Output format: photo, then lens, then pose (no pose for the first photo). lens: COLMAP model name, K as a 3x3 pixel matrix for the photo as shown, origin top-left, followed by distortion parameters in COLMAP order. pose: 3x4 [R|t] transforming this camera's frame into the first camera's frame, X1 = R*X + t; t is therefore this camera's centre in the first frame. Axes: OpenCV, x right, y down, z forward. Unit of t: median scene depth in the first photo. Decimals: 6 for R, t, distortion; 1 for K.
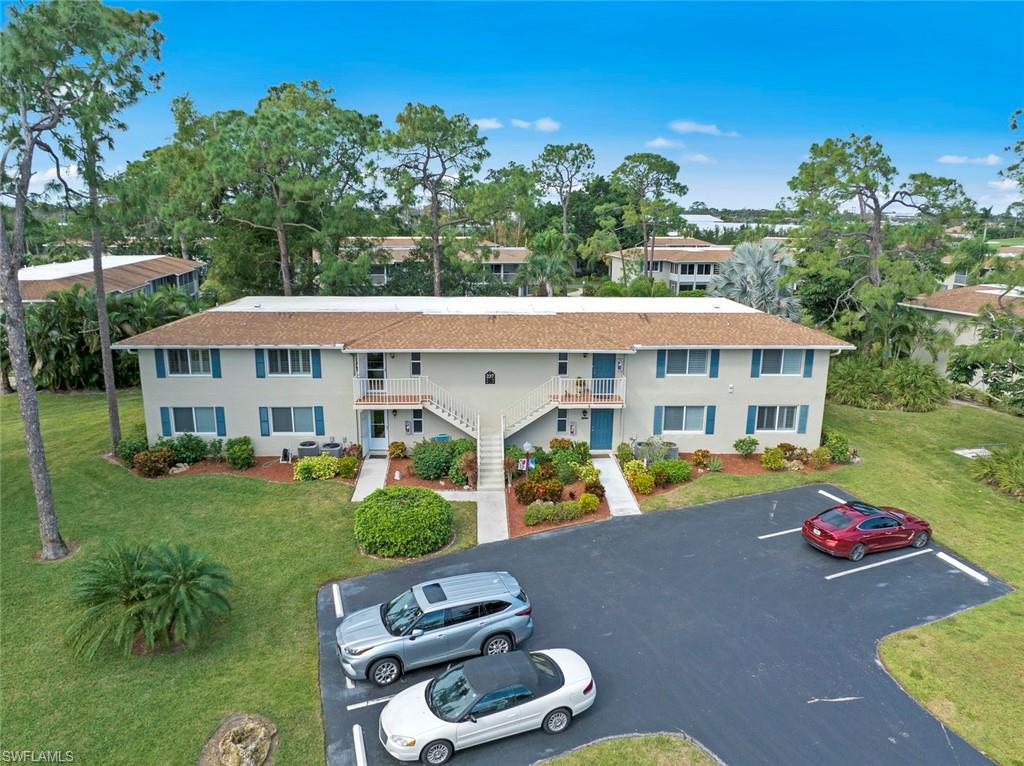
lens RADIAL K [[719.2, 0, 512.0], [0, 719.2, 383.0], [0, 0, 1]] dist [-0.029111, 0.002151]
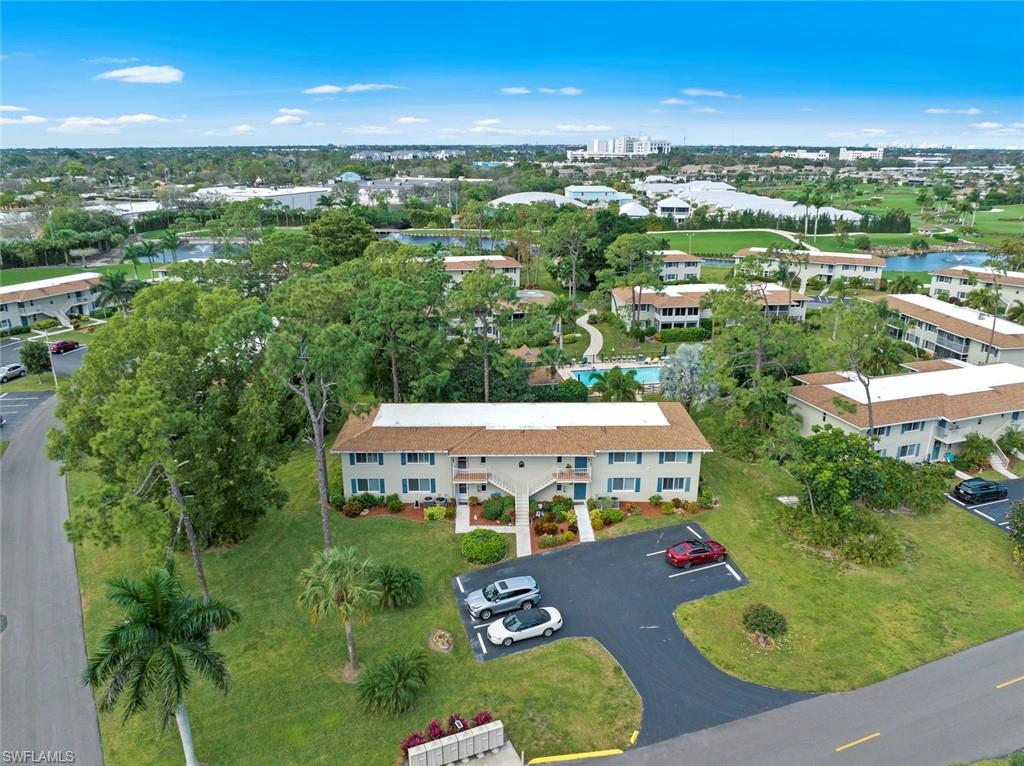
lens RADIAL K [[730.1, 0, 512.0], [0, 730.1, 383.0], [0, 0, 1]] dist [-0.004483, -0.000166]
pose [[0.999588, 0.002448, -0.028584, -0.000705], [0.000041, 0.996229, 0.086760, -0.406665], [0.028688, -0.086726, 0.995819, -0.958706]]
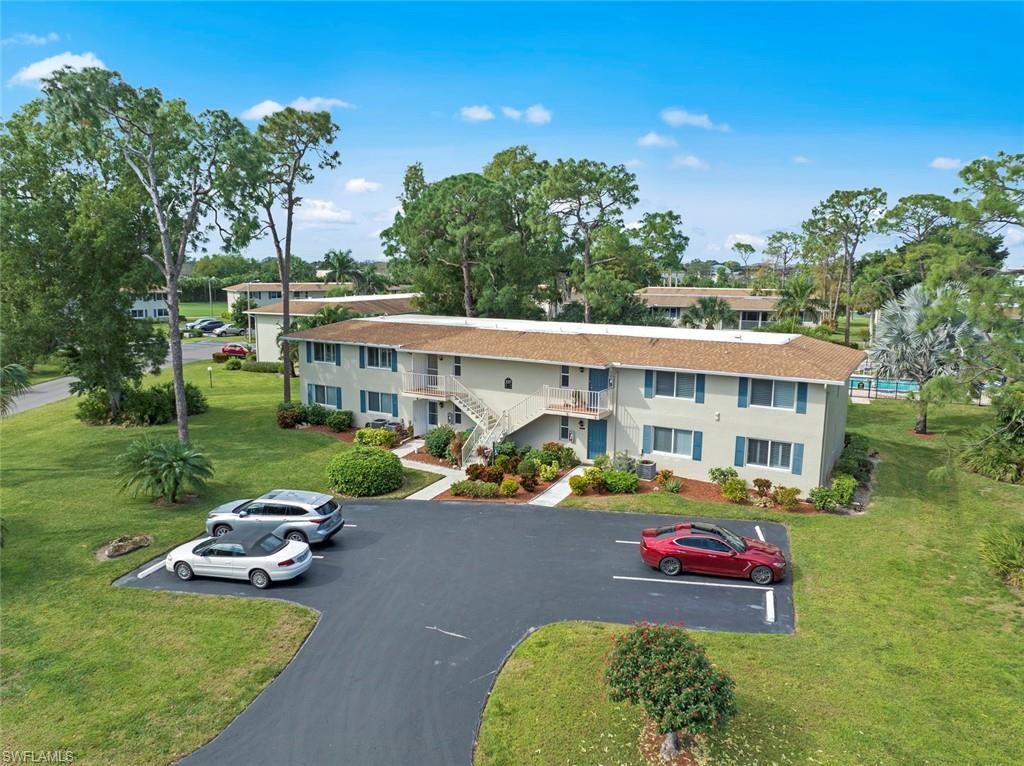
lens RADIAL K [[719.2, 0, 512.0], [0, 719.2, 383.0], [0, 0, 1]] dist [-0.029111, 0.002151]
pose [[0.837877, 0.084540, -0.539273, 0.625358], [-0.129145, 0.990588, -0.045363, 0.046297], [0.530362, 0.107653, 0.840908, 0.019216]]
